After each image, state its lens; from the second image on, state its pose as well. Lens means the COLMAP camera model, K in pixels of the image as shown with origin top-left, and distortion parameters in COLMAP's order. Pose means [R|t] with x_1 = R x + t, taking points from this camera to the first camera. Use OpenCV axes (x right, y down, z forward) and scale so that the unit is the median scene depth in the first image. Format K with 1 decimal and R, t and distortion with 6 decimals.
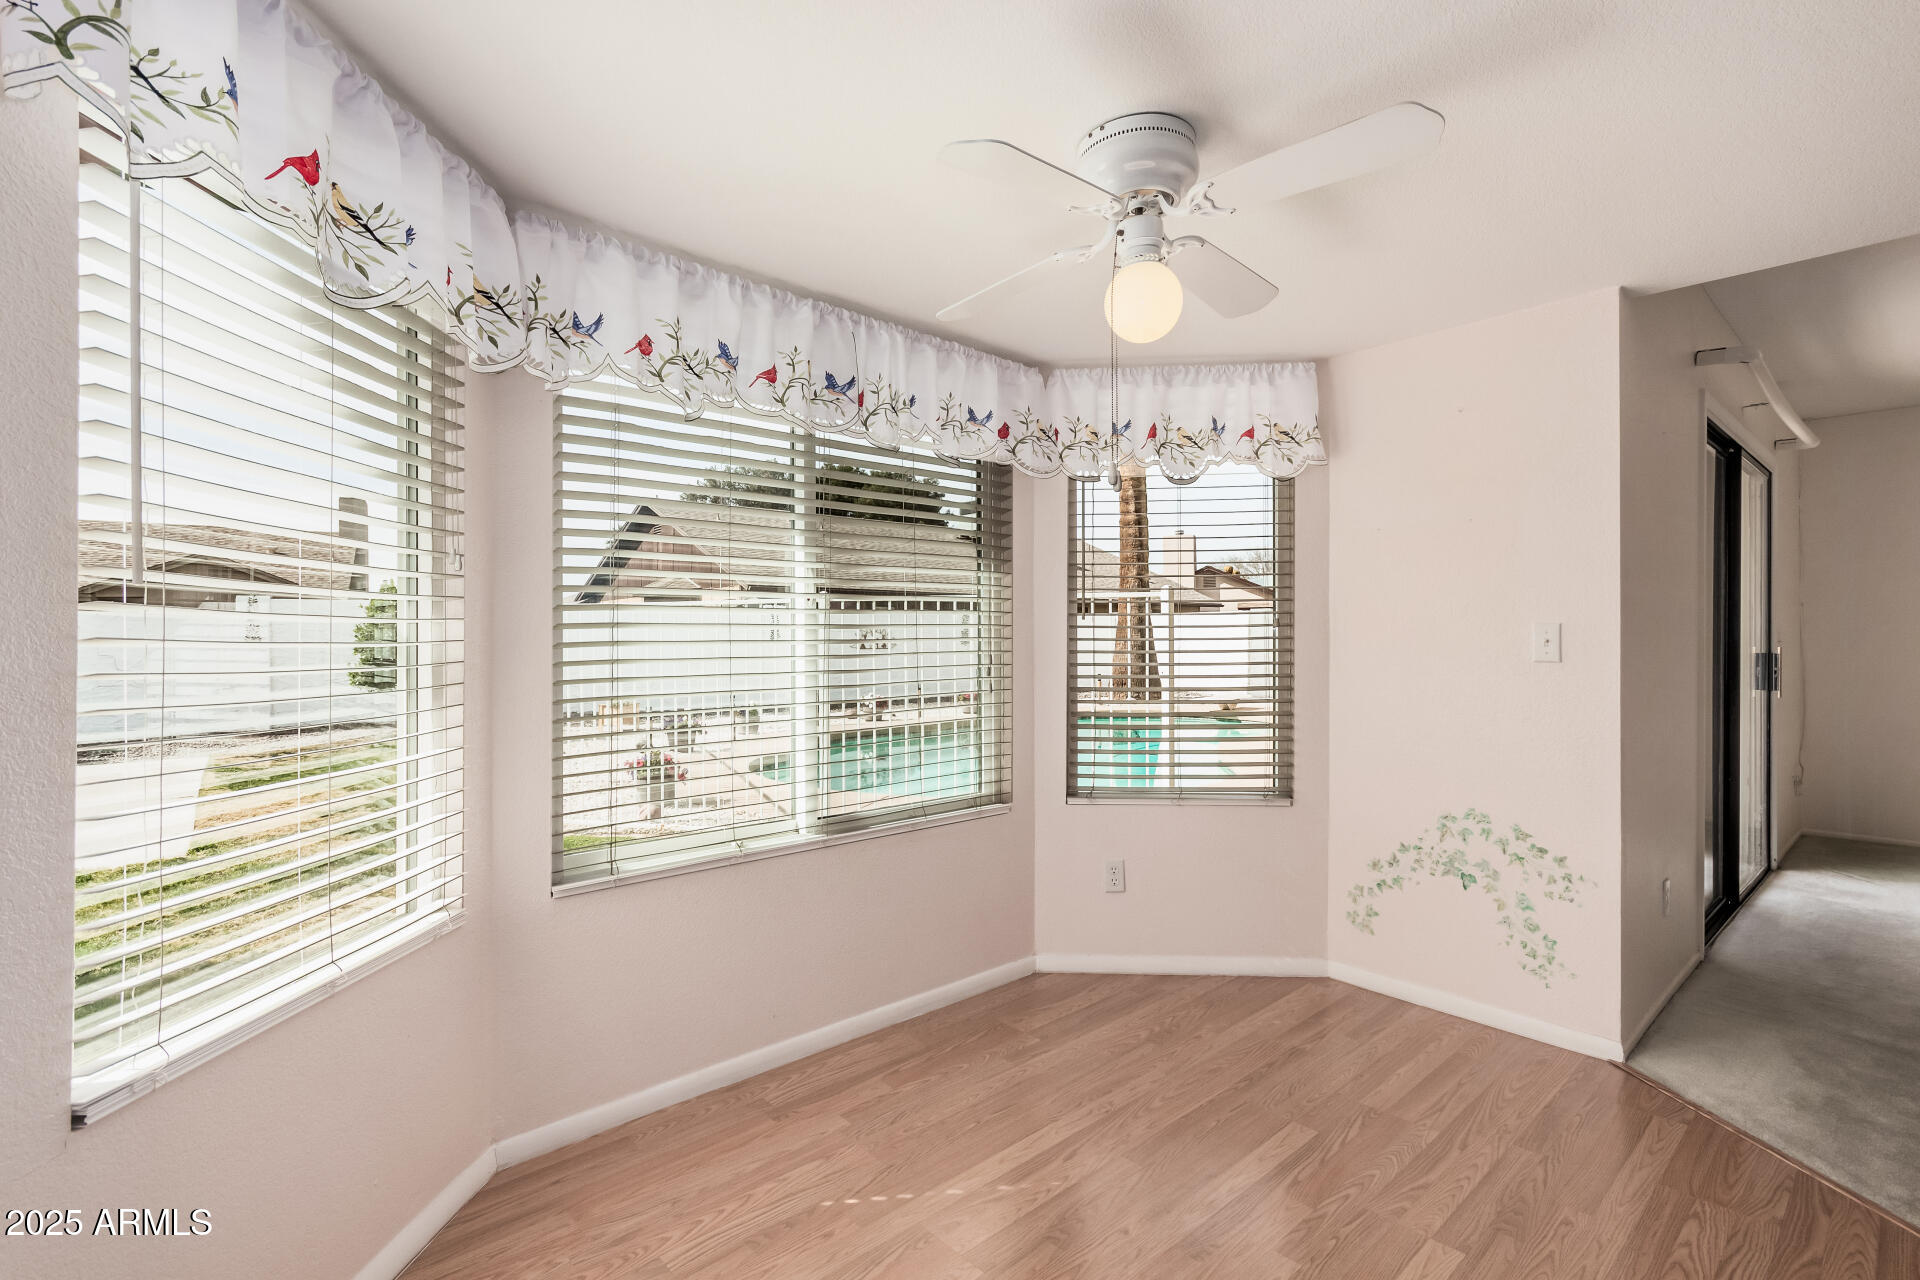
lens RADIAL K [[897.0, 0, 960.0], [0, 897.0, 640.0], [0, 0, 1]] dist [0.000902, 0.000159]
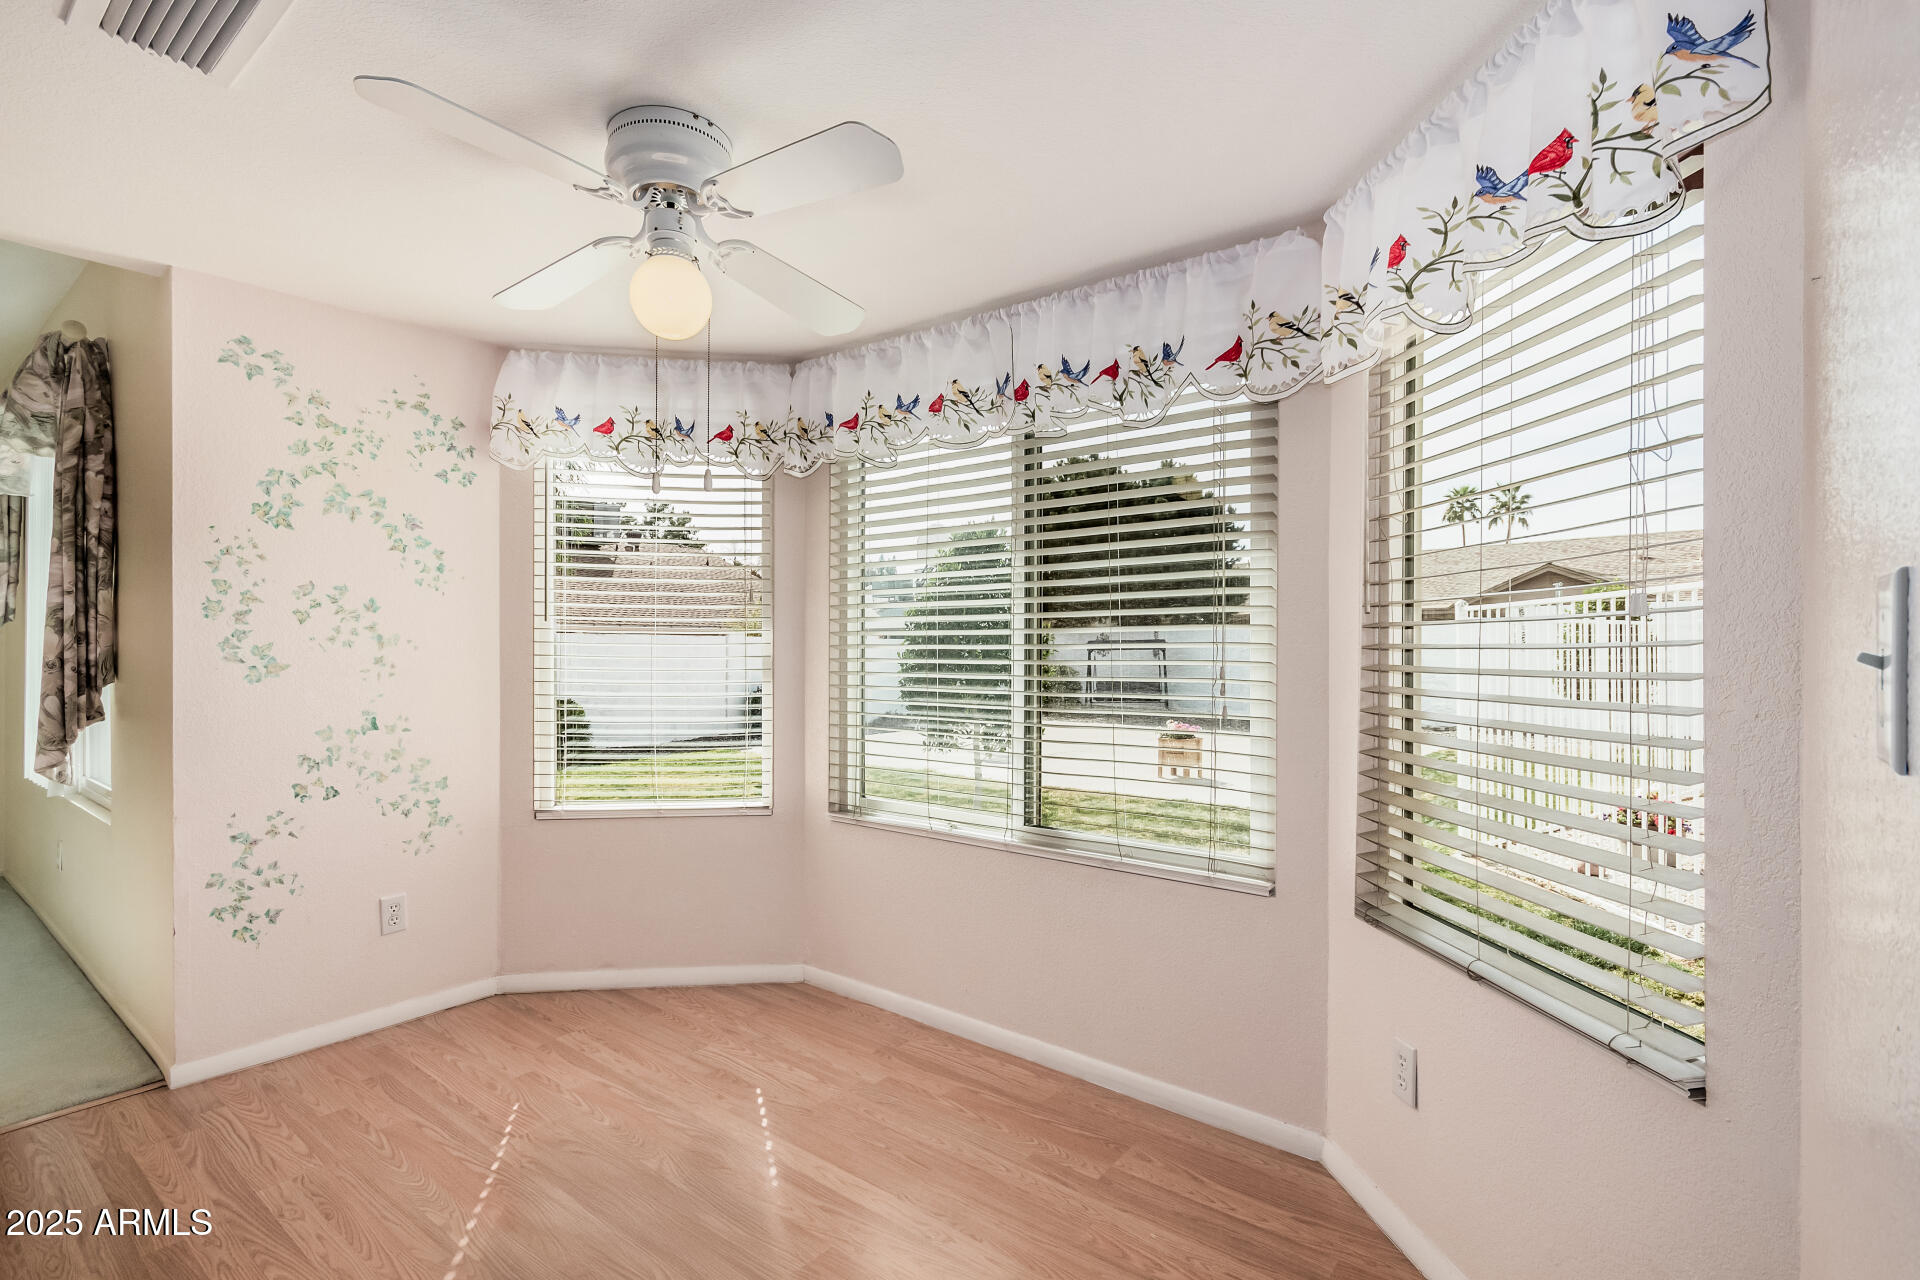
lens RADIAL K [[897.0, 0, 960.0], [0, 897.0, 640.0], [0, 0, 1]] dist [0.000902, 0.000159]
pose [[0.155667, -0.004056, -0.987801, 0.911381], [-0.003469, 0.999983, -0.004653, 0.001110], [0.987804, 0.004151, 0.155650, 0.865167]]
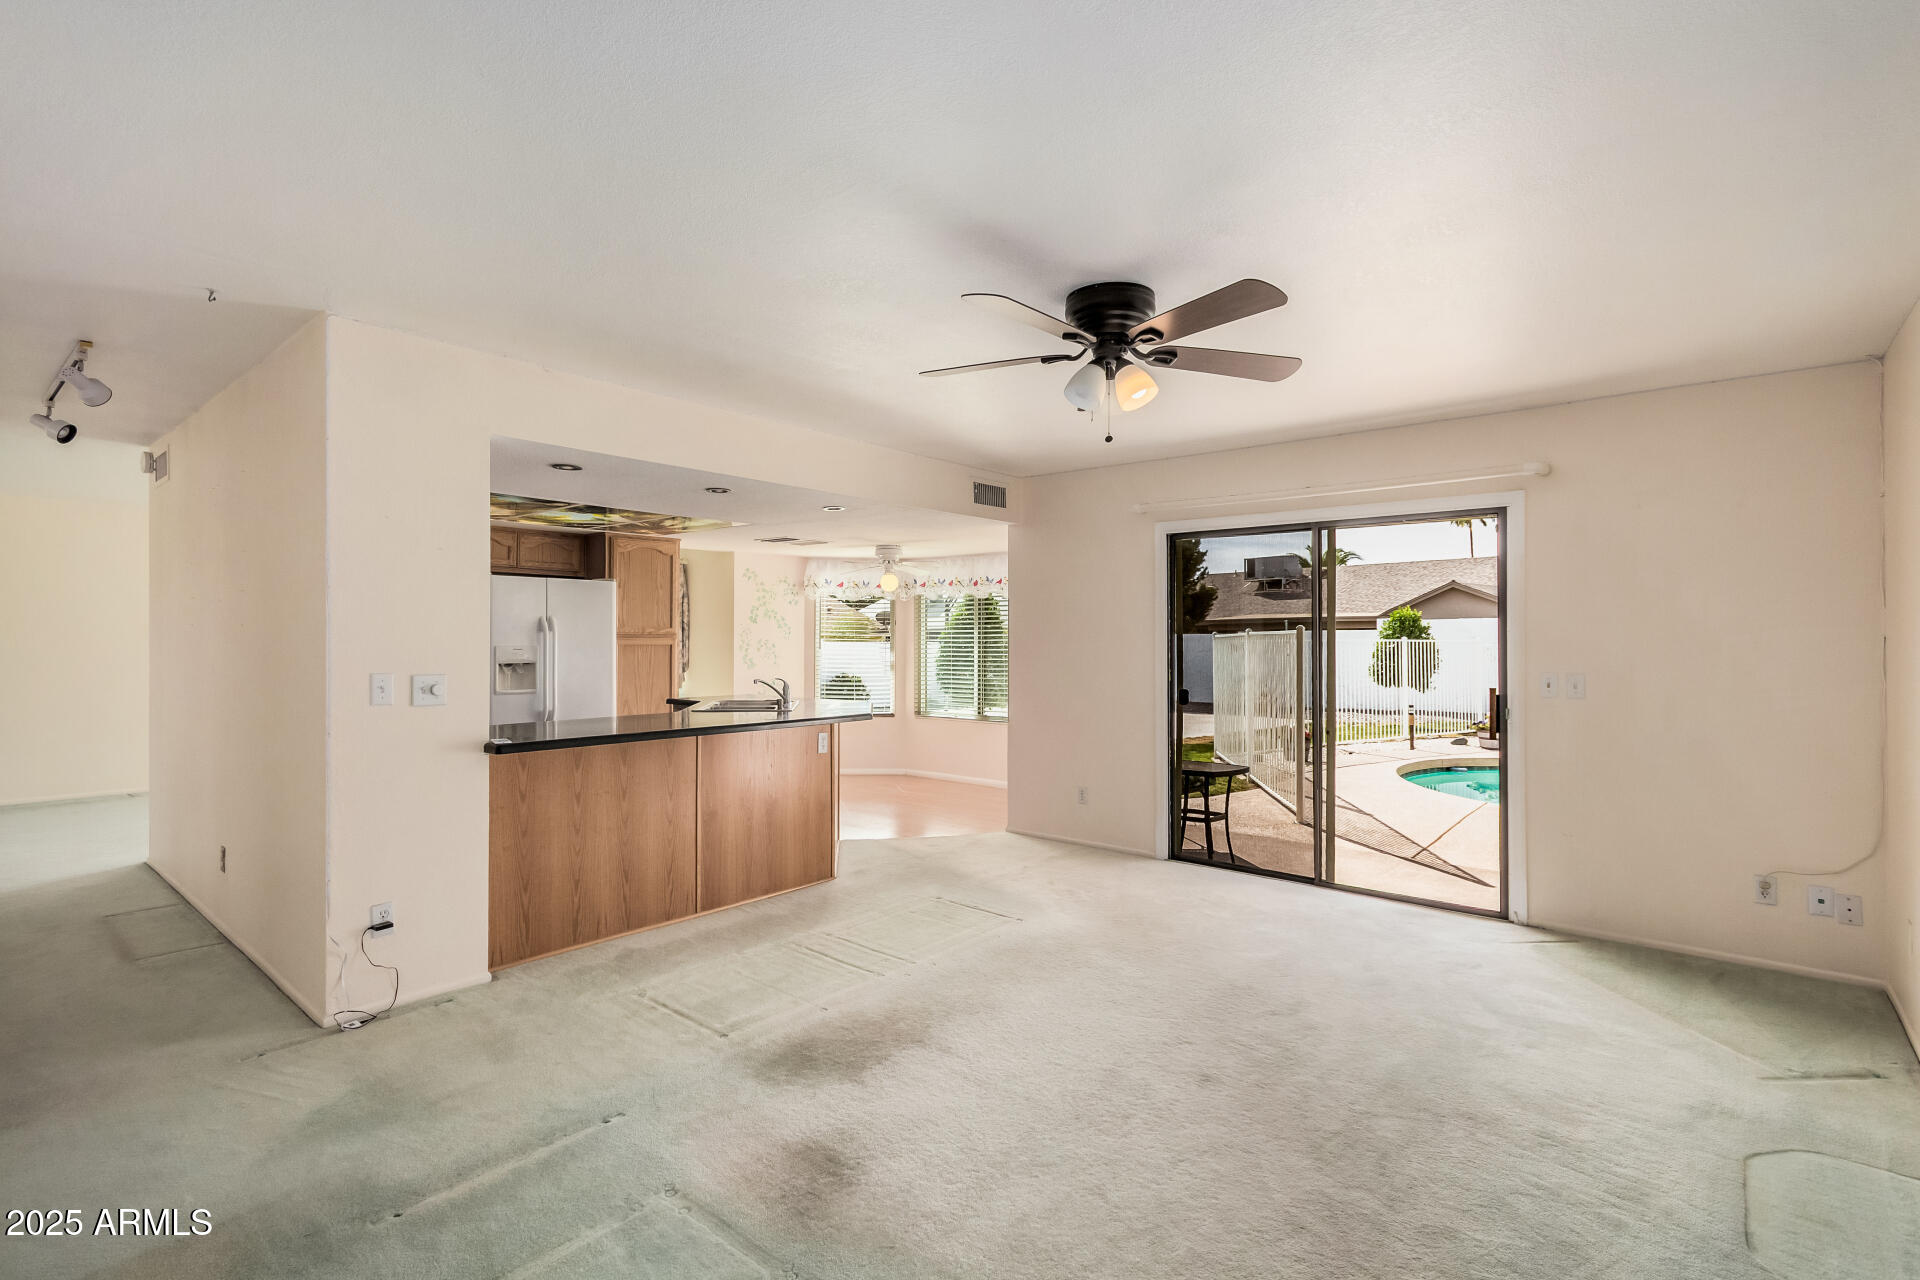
lens RADIAL K [[897.0, 0, 960.0], [0, 897.0, 640.0], [0, 0, 1]] dist [0.000902, 0.000159]
pose [[0.122431, -0.000186, -0.992477, 3.409194], [-0.003602, 0.999993, -0.000632, -0.069944], [0.992471, 0.003652, 0.122429, 0.603363]]
